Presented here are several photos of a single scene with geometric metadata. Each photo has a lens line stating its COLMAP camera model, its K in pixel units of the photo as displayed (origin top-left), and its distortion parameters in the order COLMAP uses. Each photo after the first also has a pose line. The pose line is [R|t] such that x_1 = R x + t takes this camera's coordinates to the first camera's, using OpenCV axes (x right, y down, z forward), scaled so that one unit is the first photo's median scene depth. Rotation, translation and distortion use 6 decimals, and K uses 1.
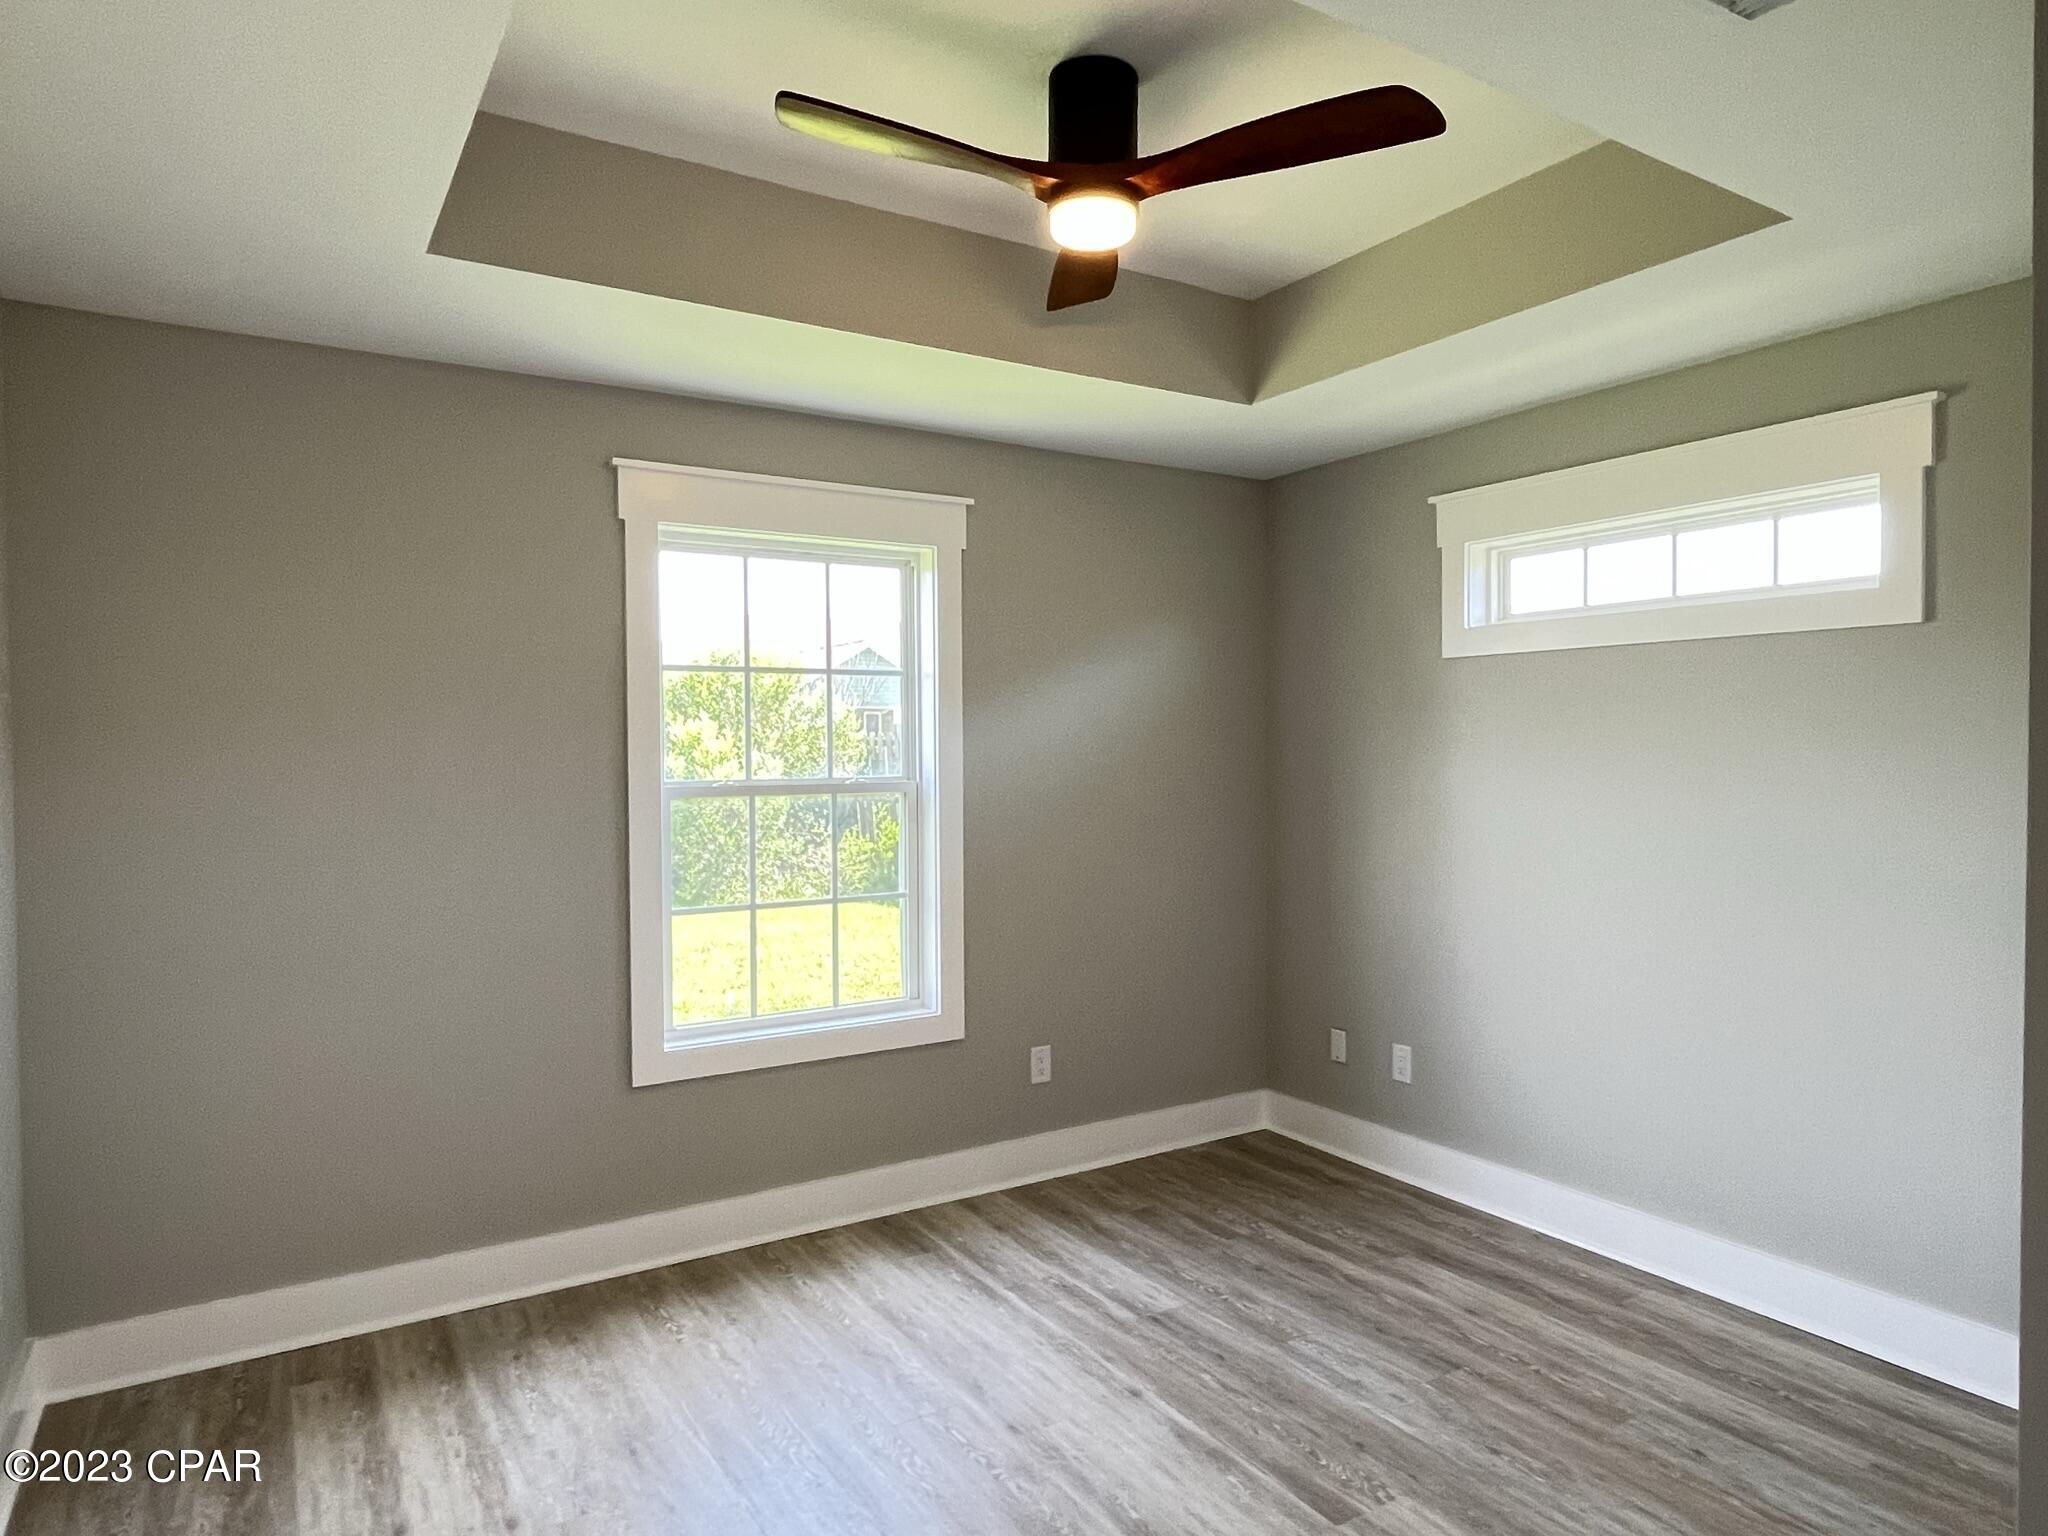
lens RADIAL K [[1241.6, 0, 1024.0], [0, 1241.6, 768.0], [0, 0, 1]] dist [-0.002227, -0.000913]
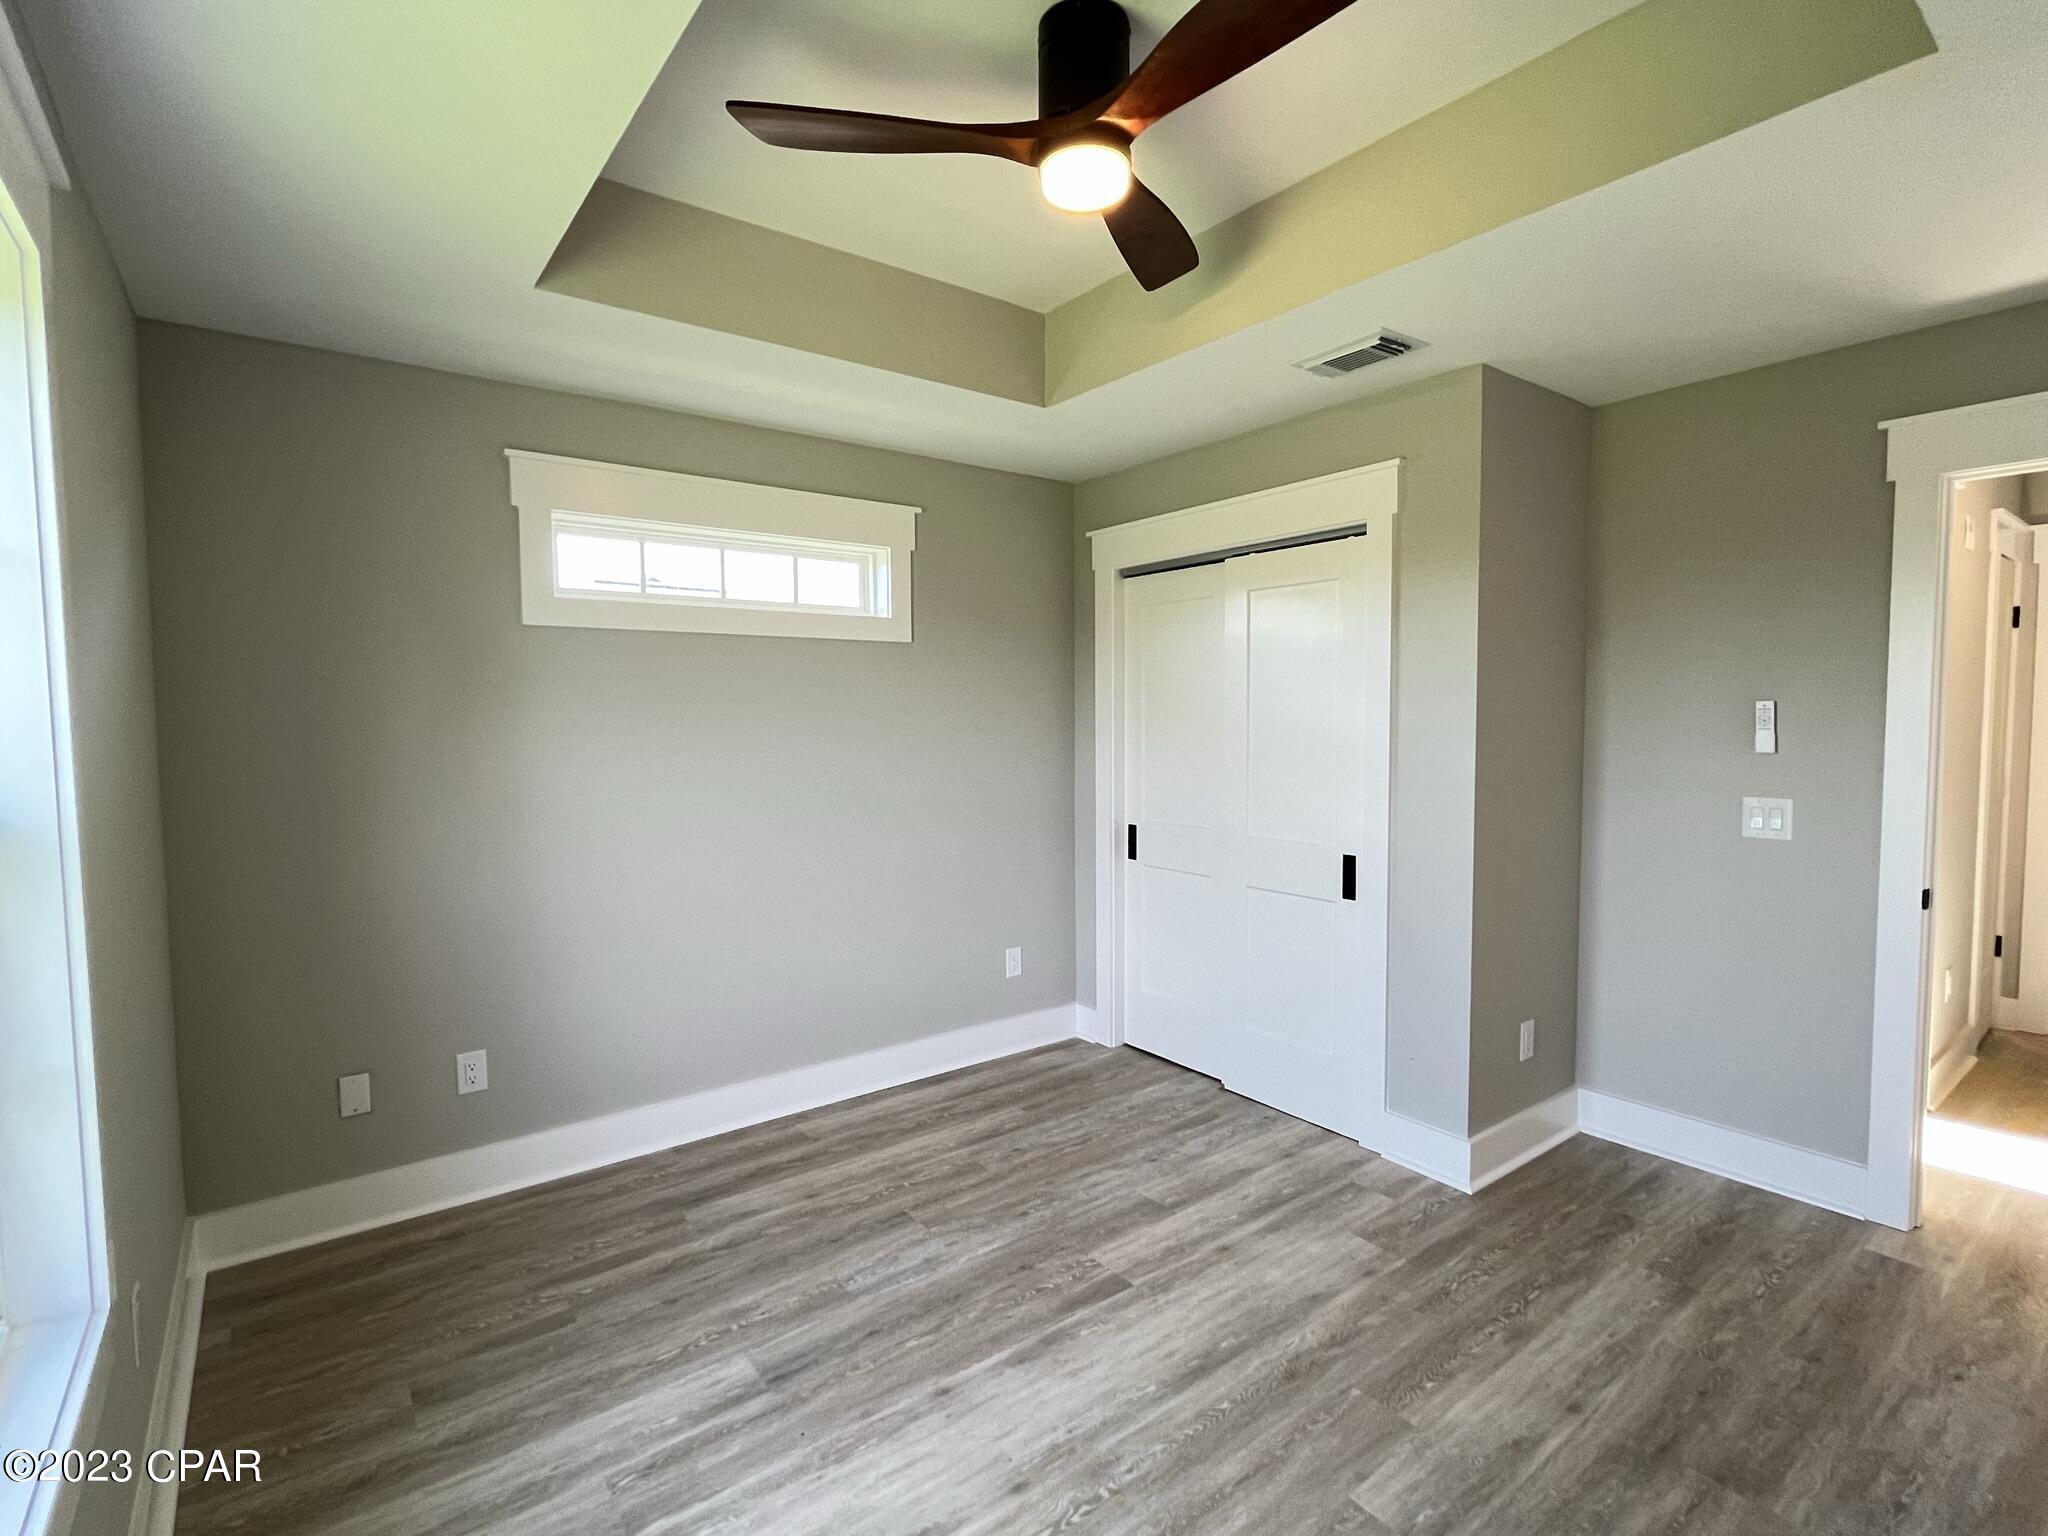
lens RADIAL K [[971.1, 0, 1035.1], [0, 971.1, 765.7], [0, 0, 1]] dist [-0.000813, -0.000037]
pose [[-0.099576, -0.047317, 0.993904, -0.564637], [0.025312, 0.998425, 0.050068, -0.010657], [-0.994708, 0.030143, -0.098222, 0.877661]]
